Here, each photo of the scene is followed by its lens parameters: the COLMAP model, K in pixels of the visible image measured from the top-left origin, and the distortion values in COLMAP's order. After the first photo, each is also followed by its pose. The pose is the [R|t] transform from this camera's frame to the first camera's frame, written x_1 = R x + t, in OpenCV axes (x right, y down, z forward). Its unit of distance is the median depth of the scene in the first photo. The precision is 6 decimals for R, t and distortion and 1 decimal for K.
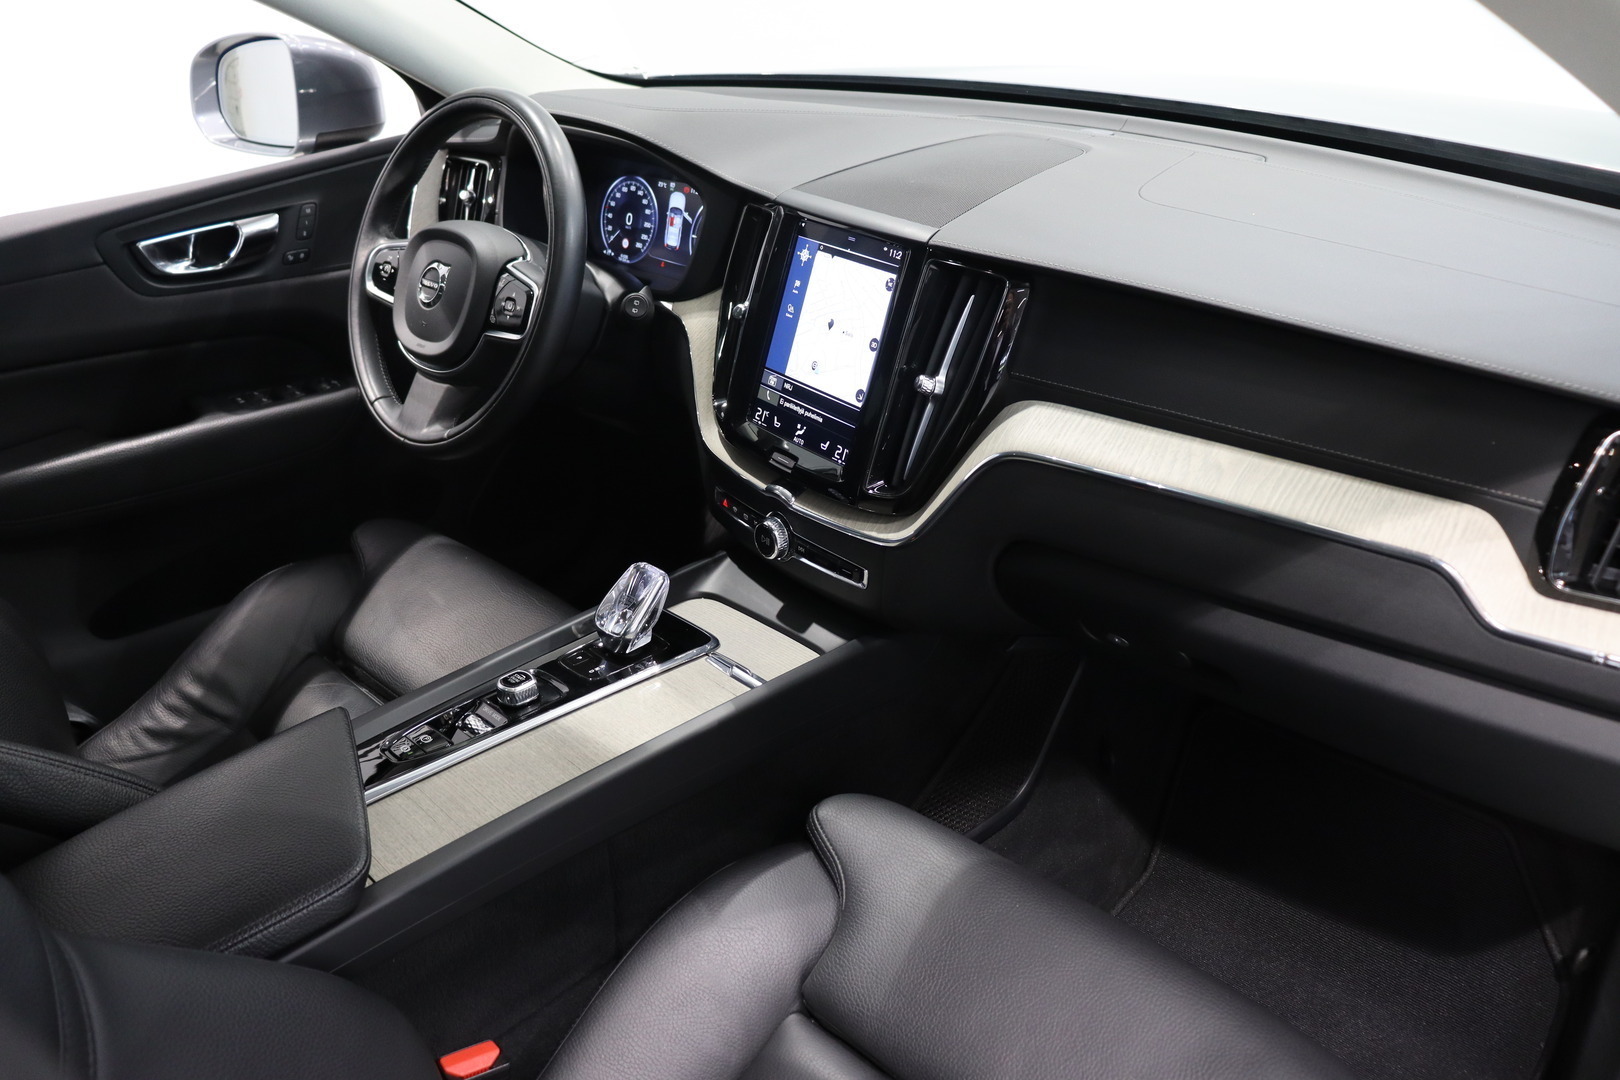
lens RADIAL K [[1300.9, 0, 813.7], [0, 1300.9, 536.3], [0, 0, 1]] dist [-0.142664, 0.009657]
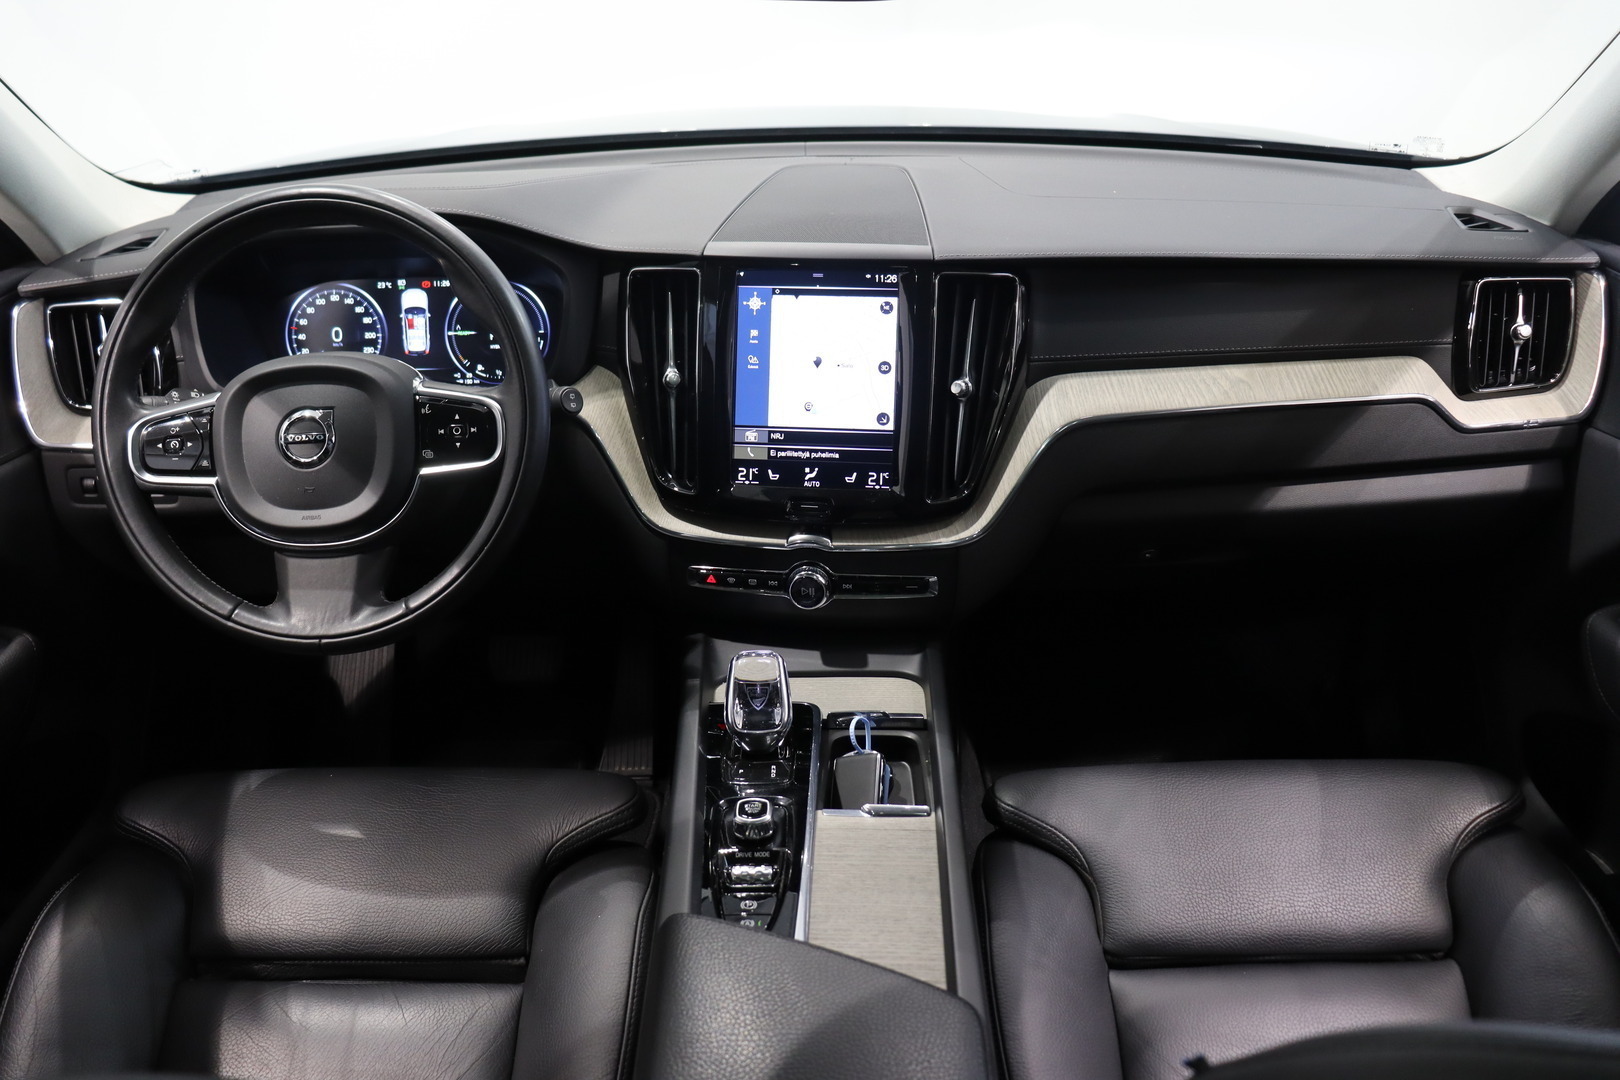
lens RADIAL K [[1300.9, 0, 809.4], [0, 1300.9, 532.9], [0, 0, 1]] dist [-0.142664, 0.009657]
pose [[0.715109, -0.290116, 0.635965, -0.646316], [0.322855, 0.944030, 0.067617, -0.104793], [-0.619987, 0.156971, 0.768750, 0.242880]]
